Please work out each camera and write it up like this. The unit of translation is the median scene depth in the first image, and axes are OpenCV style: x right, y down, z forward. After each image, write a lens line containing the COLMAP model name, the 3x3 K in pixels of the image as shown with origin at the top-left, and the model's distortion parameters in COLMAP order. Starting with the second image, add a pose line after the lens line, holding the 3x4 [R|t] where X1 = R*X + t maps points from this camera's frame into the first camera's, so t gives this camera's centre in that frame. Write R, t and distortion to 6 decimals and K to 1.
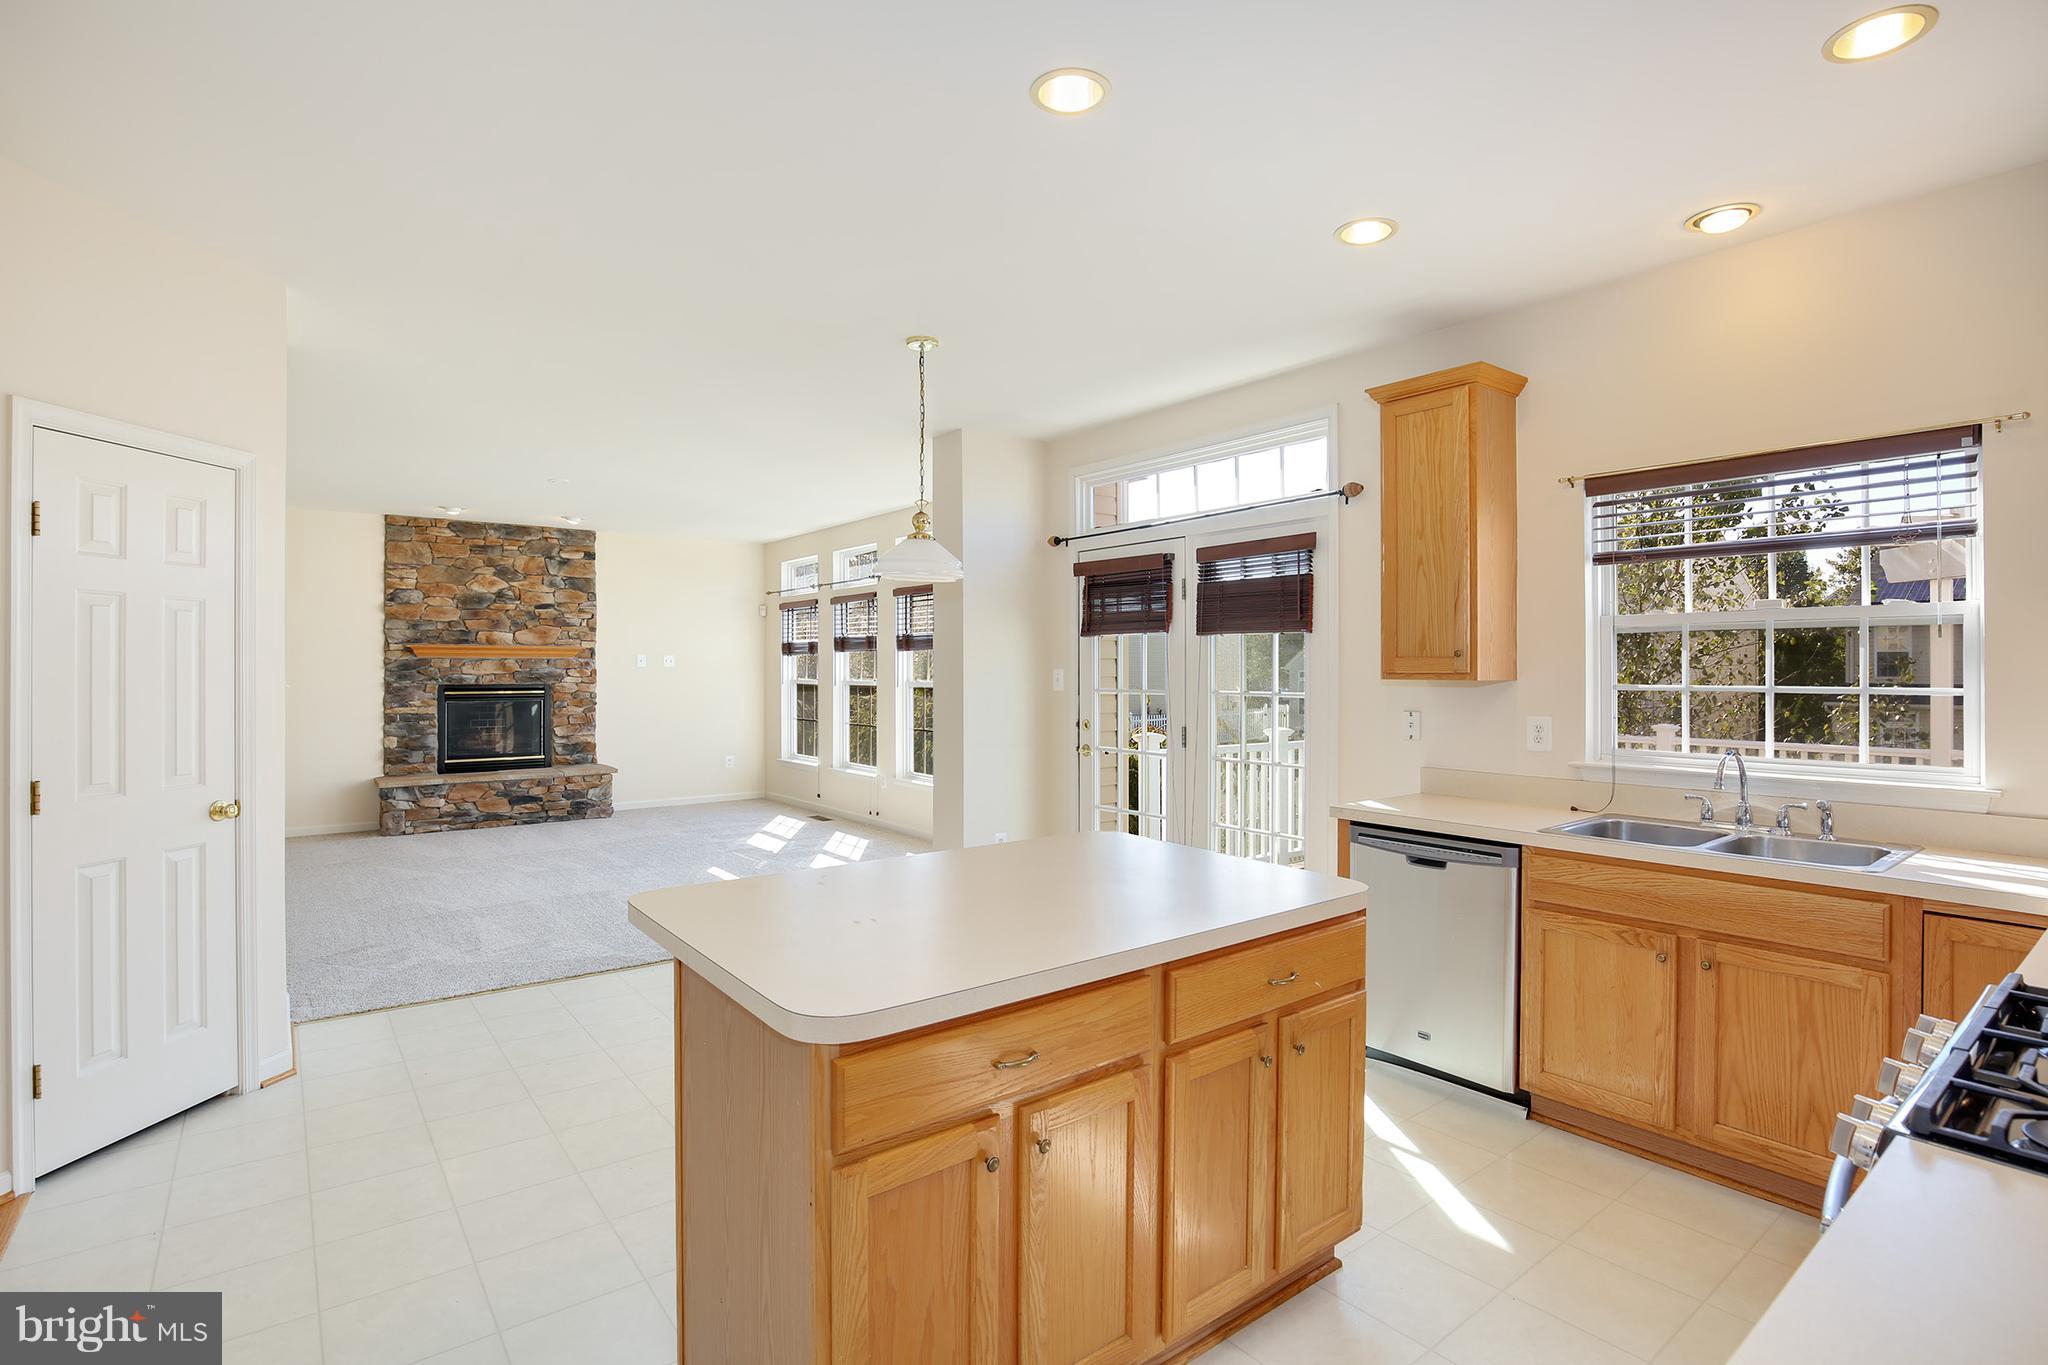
lens RADIAL K [[957.4, 0, 1021.2], [0, 957.4, 672.2], [0, 0, 1]] dist [-0.020461, 0.000087]
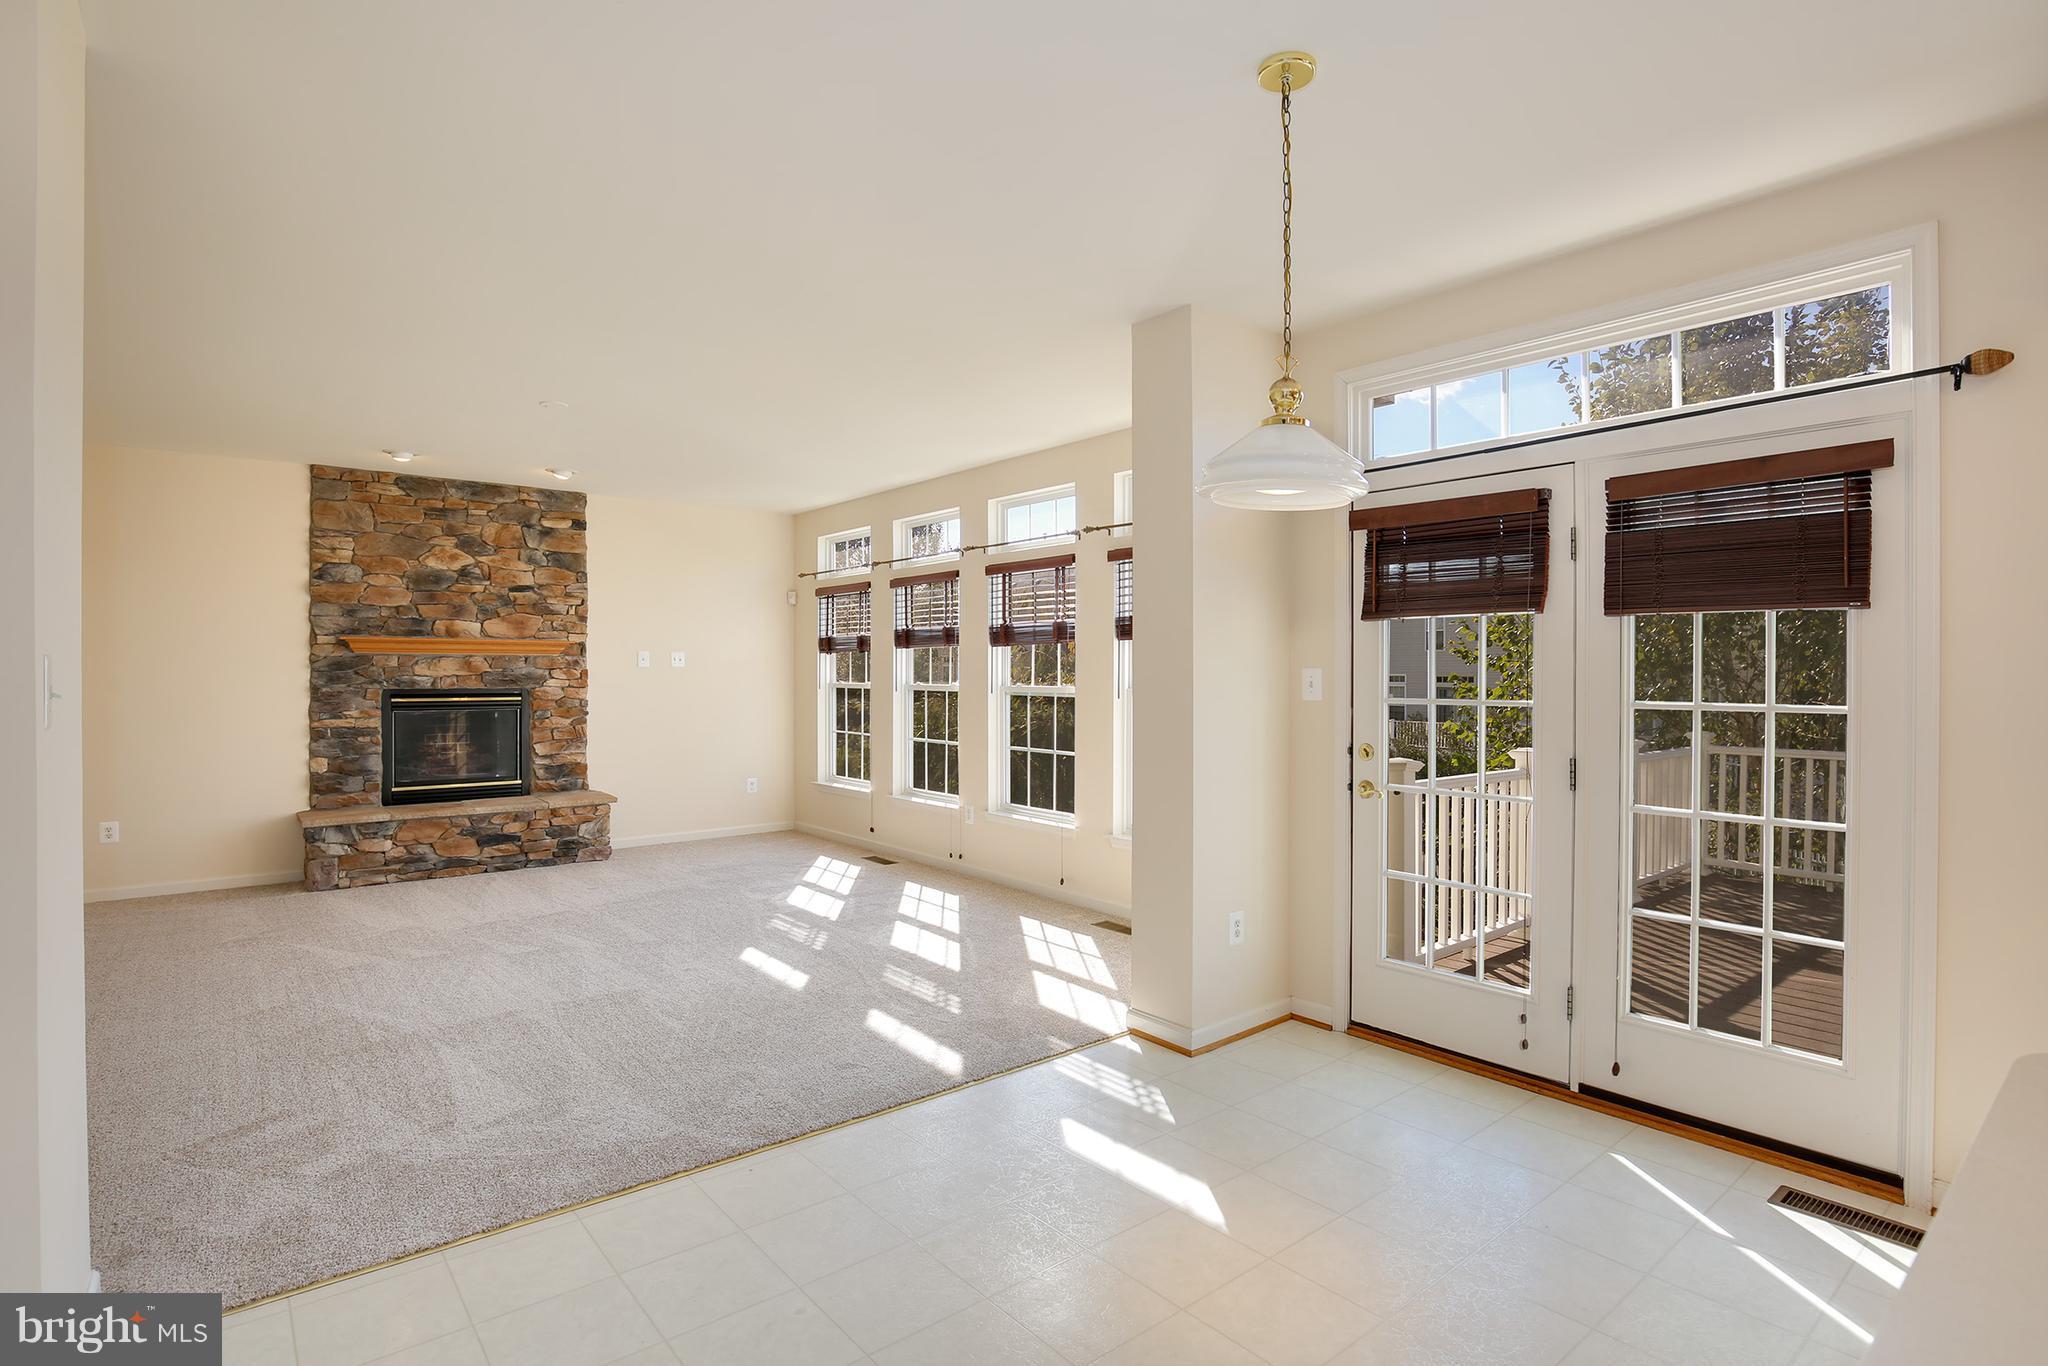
lens RADIAL K [[988.3, 0, 1024.0], [0, 988.3, 683.0], [0, 0, 1]] dist [-0.021096, 0.000890]
pose [[0.999565, 0.001790, 0.029450, -0.120061], [-0.002002, 0.999972, 0.007175, 0.001399], [-0.029436, -0.007231, 0.999541, 0.195523]]
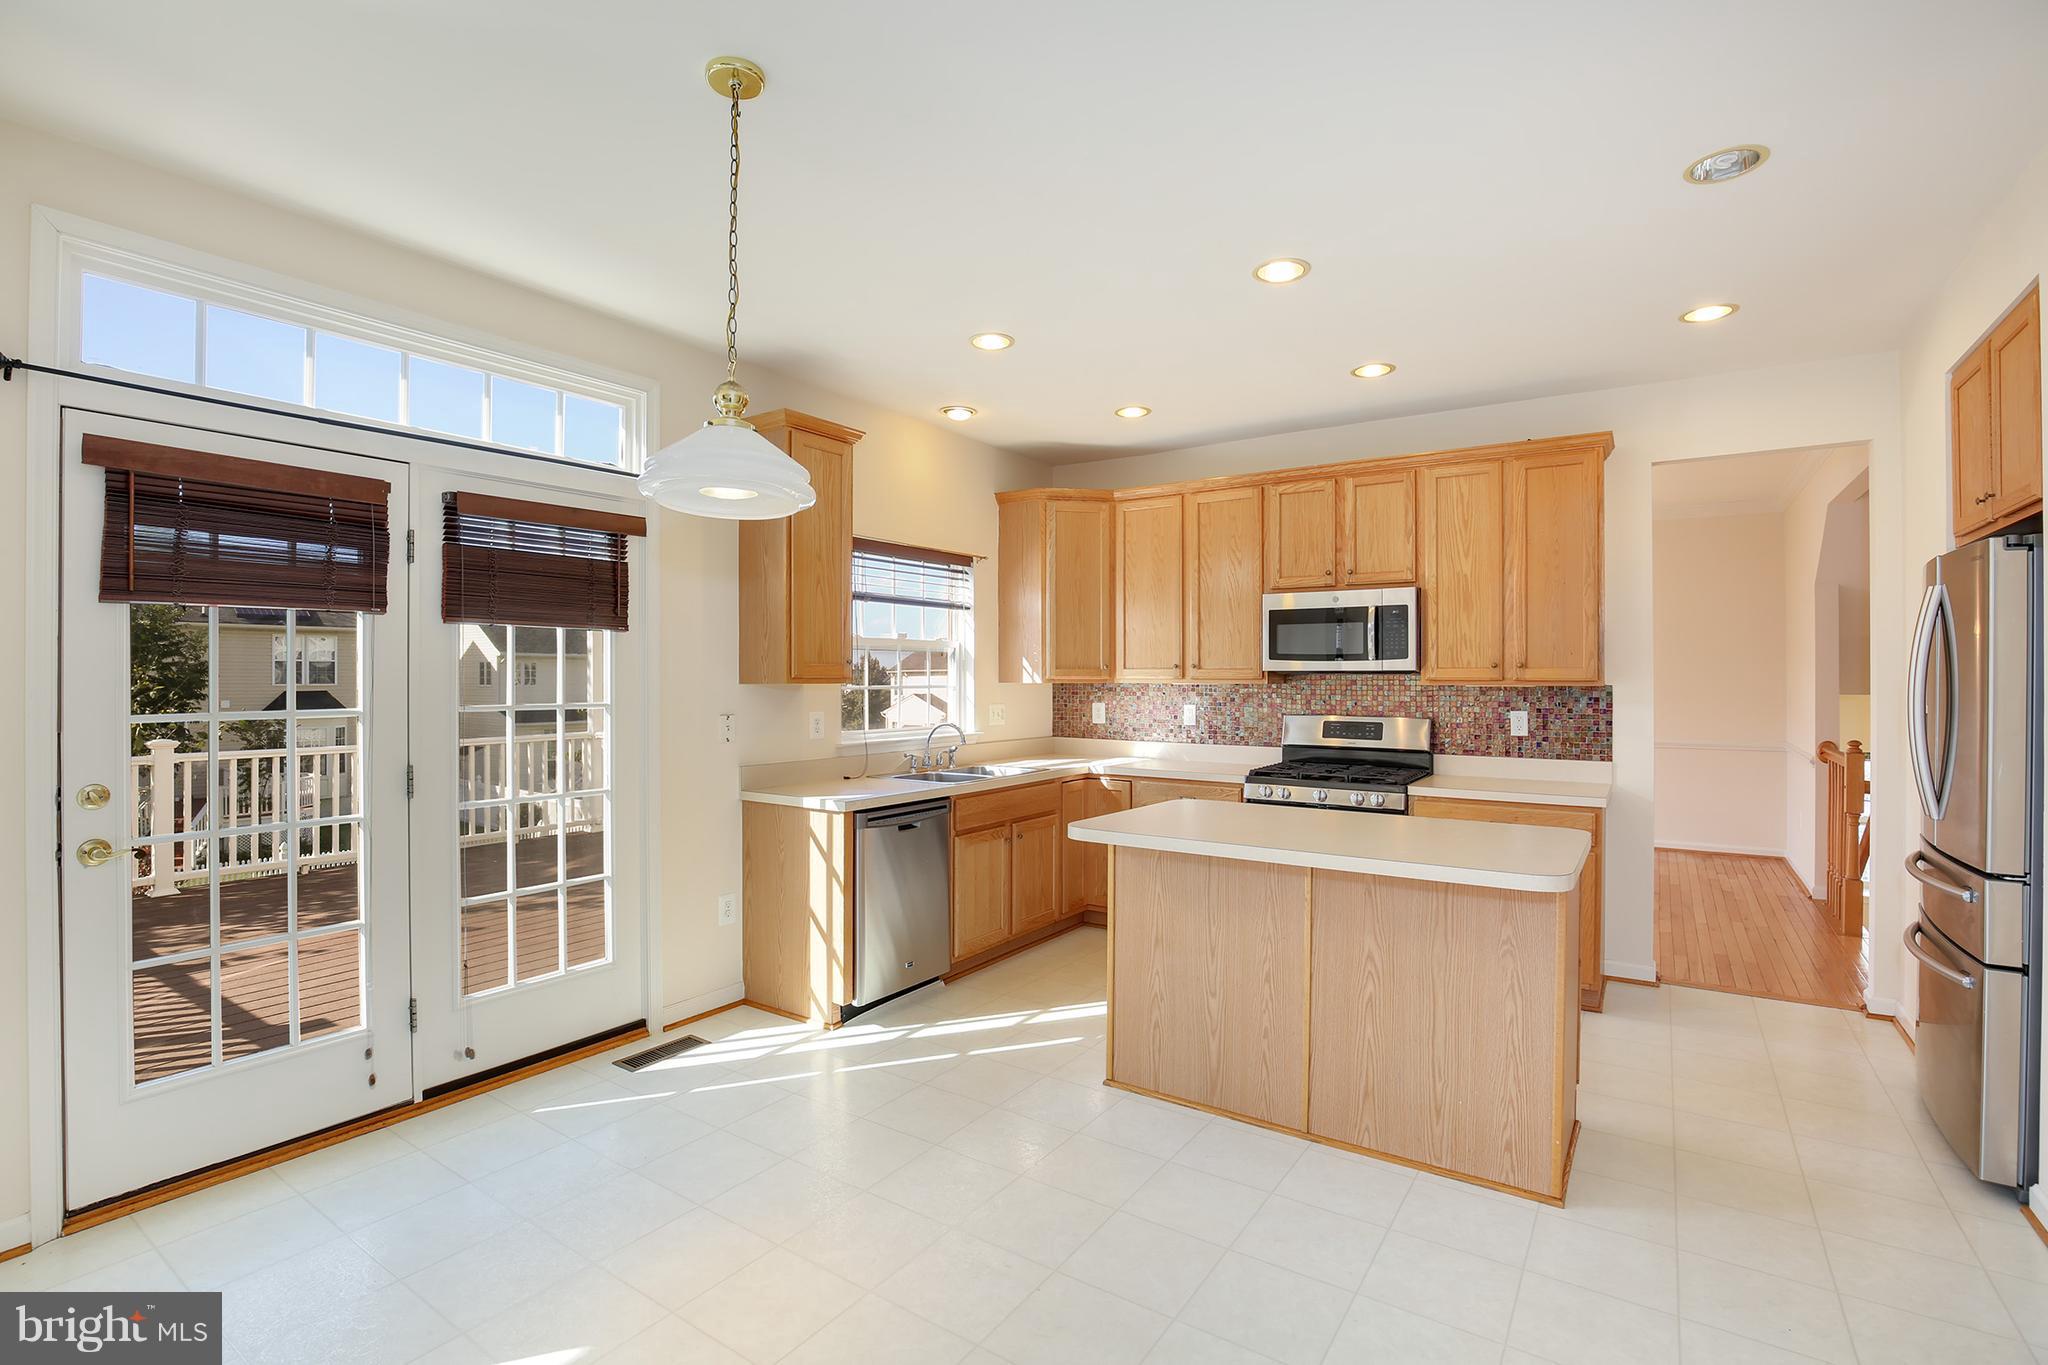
lens RADIAL K [[968.2, 0, 1024.0], [0, 968.2, 682.5], [0, 0, 1]] dist [-0.021376, 0.000599]
pose [[-0.300058, -0.009625, 0.953873, -0.305255], [-0.000477, 0.999950, 0.009940, -0.002184], [-0.953921, 0.002528, -0.300047, 0.445734]]
